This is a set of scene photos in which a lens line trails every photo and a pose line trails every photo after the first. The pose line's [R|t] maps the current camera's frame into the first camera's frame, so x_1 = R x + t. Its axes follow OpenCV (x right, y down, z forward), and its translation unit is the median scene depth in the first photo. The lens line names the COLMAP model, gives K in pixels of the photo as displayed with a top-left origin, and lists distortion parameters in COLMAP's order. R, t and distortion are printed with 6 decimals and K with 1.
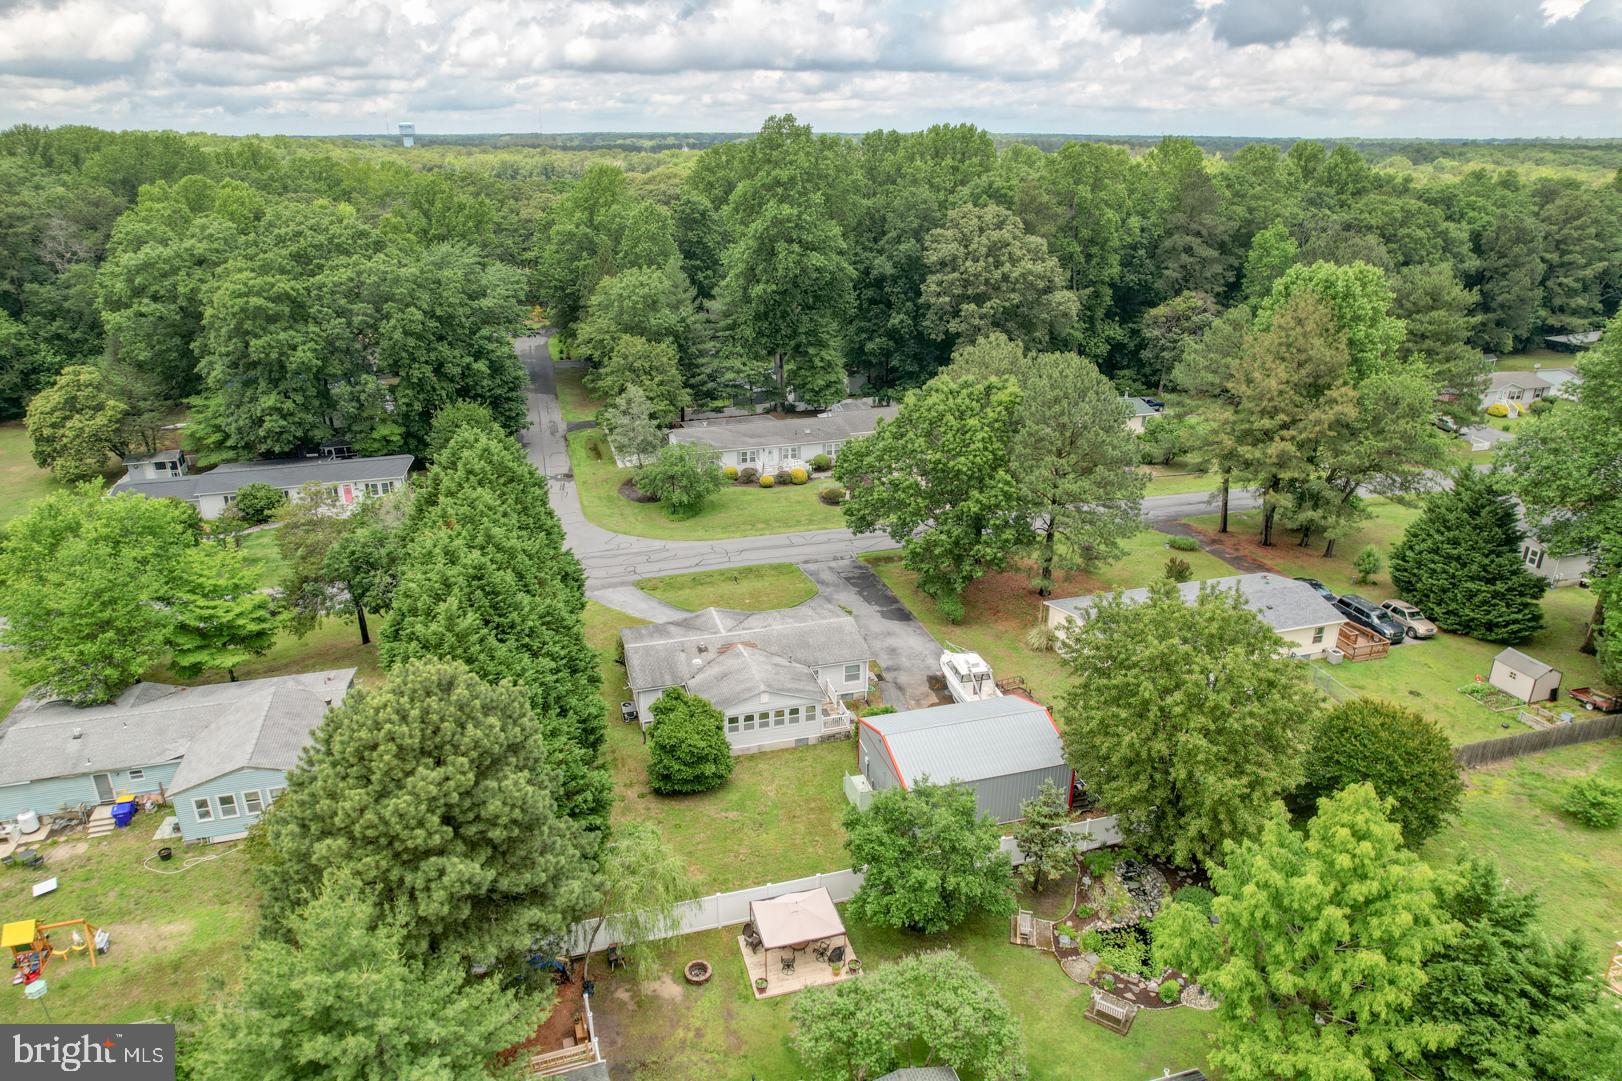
lens RADIAL K [[1045.9, 0, 811.0], [0, 1045.9, 540.5], [0, 0, 1]] dist [-0.083416, 0.063742]
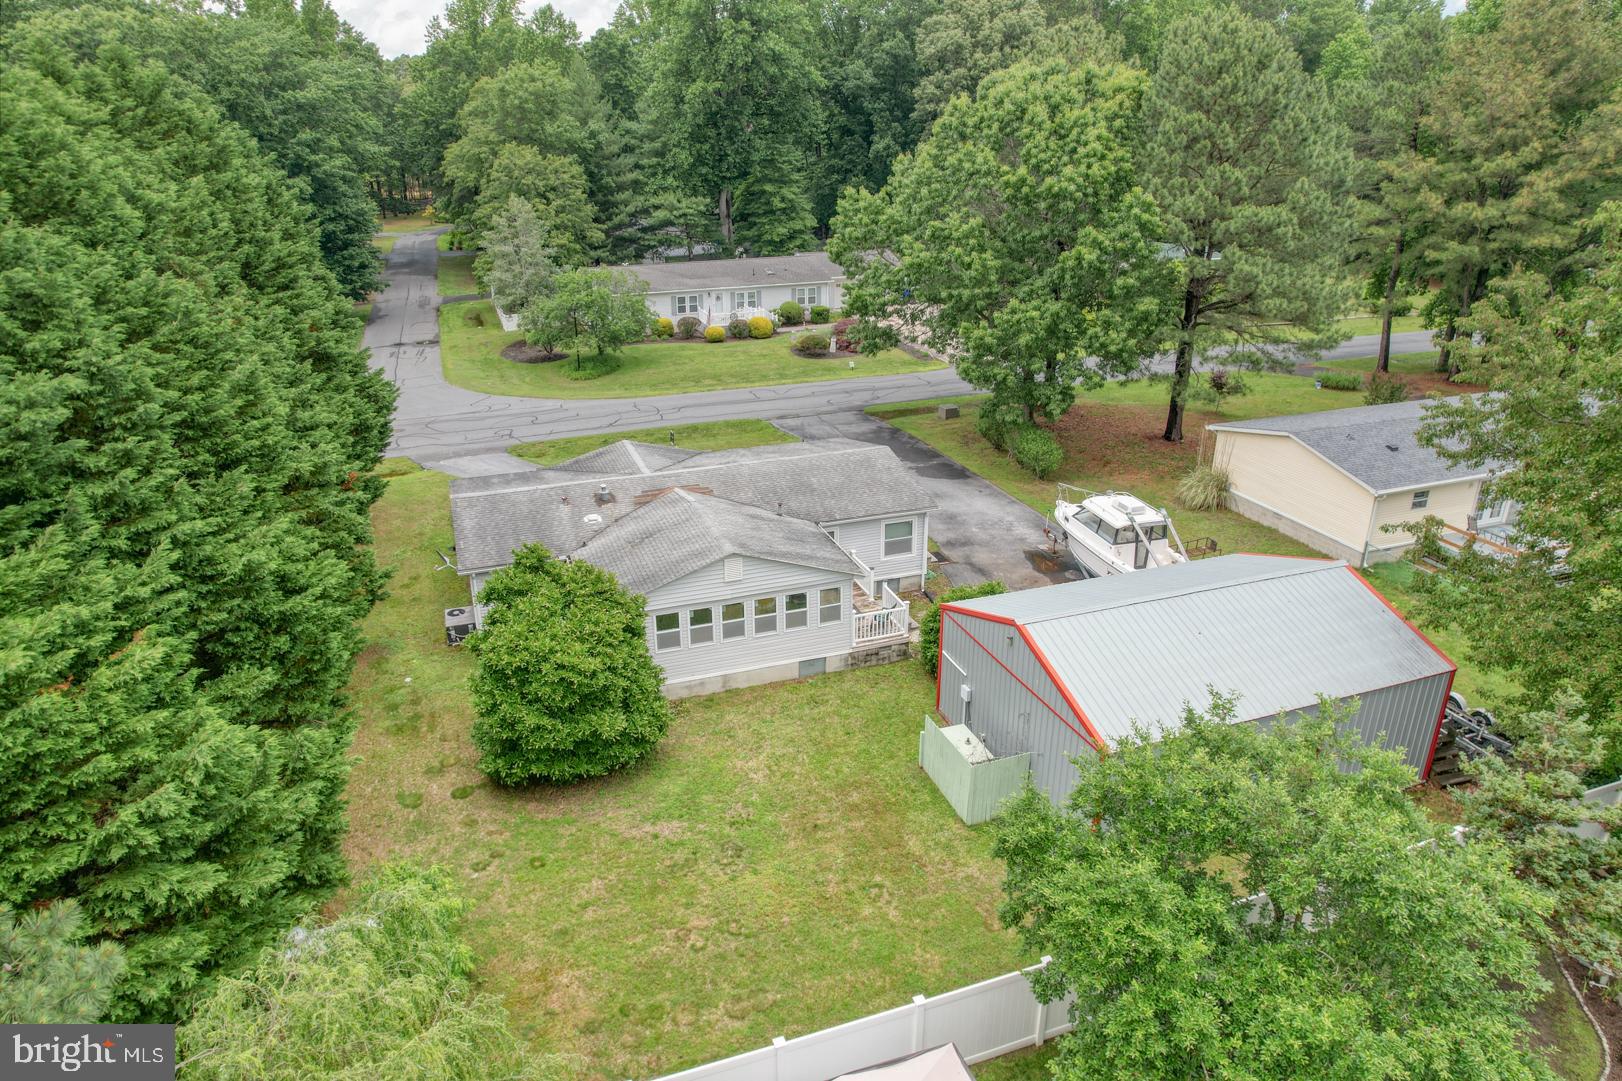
lens RADIAL K [[1045.9, 0, 811.0], [0, 1045.9, 540.5], [0, 0, 1]] dist [-0.083416, 0.063742]
pose [[0.998127, -0.032305, 0.051952, -0.028492], [0.031707, 0.999422, 0.012291, 0.112111], [-0.052319, -0.010620, 0.998574, 0.451343]]
